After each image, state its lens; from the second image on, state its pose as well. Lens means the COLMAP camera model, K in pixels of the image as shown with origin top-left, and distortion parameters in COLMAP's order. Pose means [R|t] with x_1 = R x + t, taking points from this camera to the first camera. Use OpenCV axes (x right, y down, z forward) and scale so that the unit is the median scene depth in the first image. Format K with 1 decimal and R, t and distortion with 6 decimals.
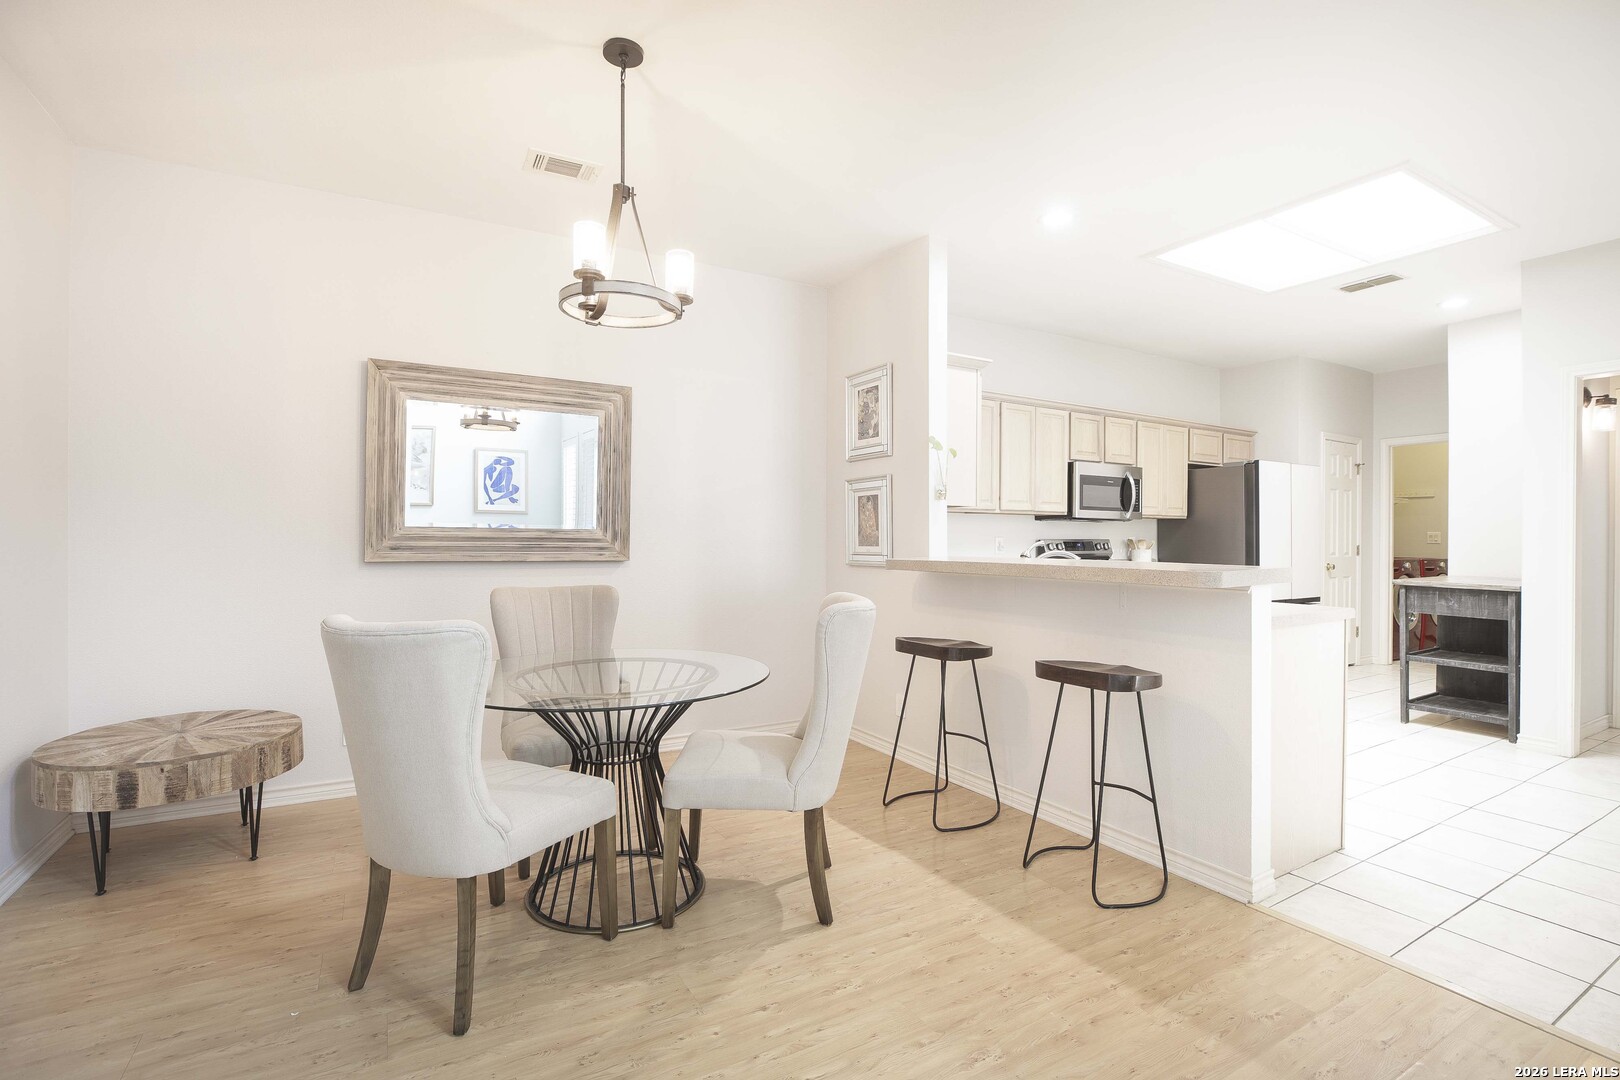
lens RADIAL K [[743.1, 0, 810.8], [0, 743.1, 539.5], [0, 0, 1]] dist [-0.044112, 0.013101]
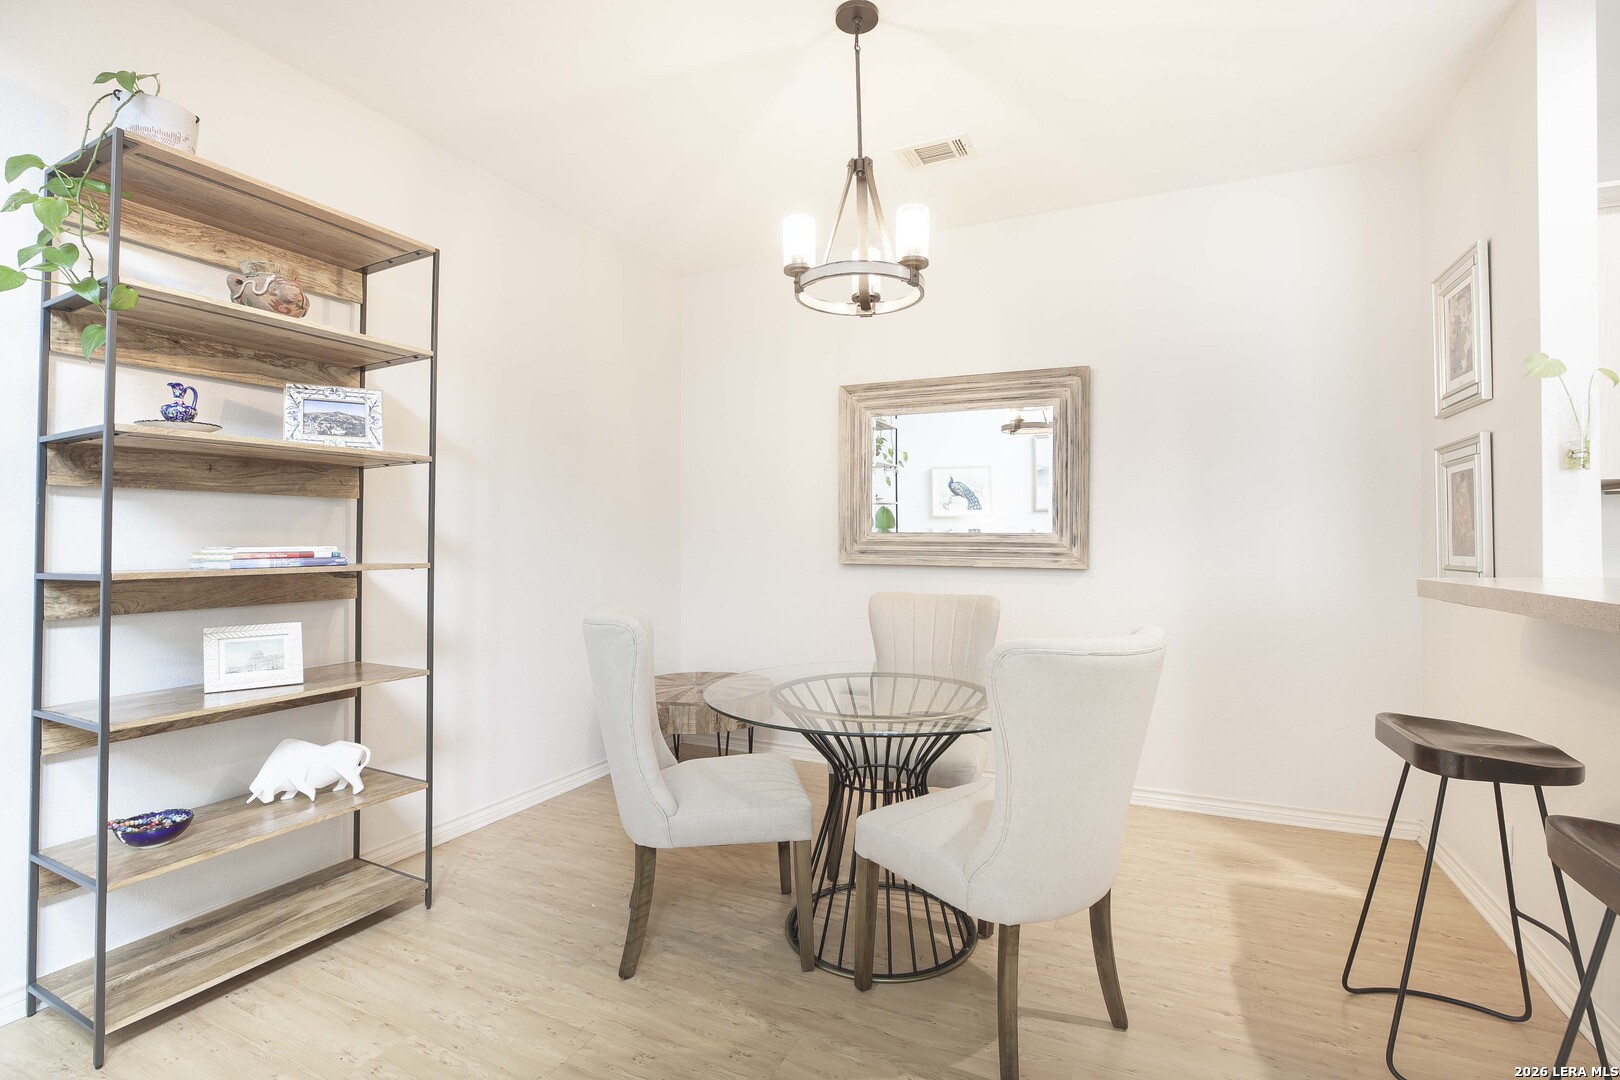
lens RADIAL K [[743.1, 0, 810.2], [0, 743.1, 539.3], [0, 0, 1]] dist [-0.044112, 0.013101]
pose [[0.567282, -0.003874, -0.823514, 0.262212], [0.000020, 0.999989, -0.004690, -0.001676], [0.823524, 0.002644, 0.567276, 0.242221]]
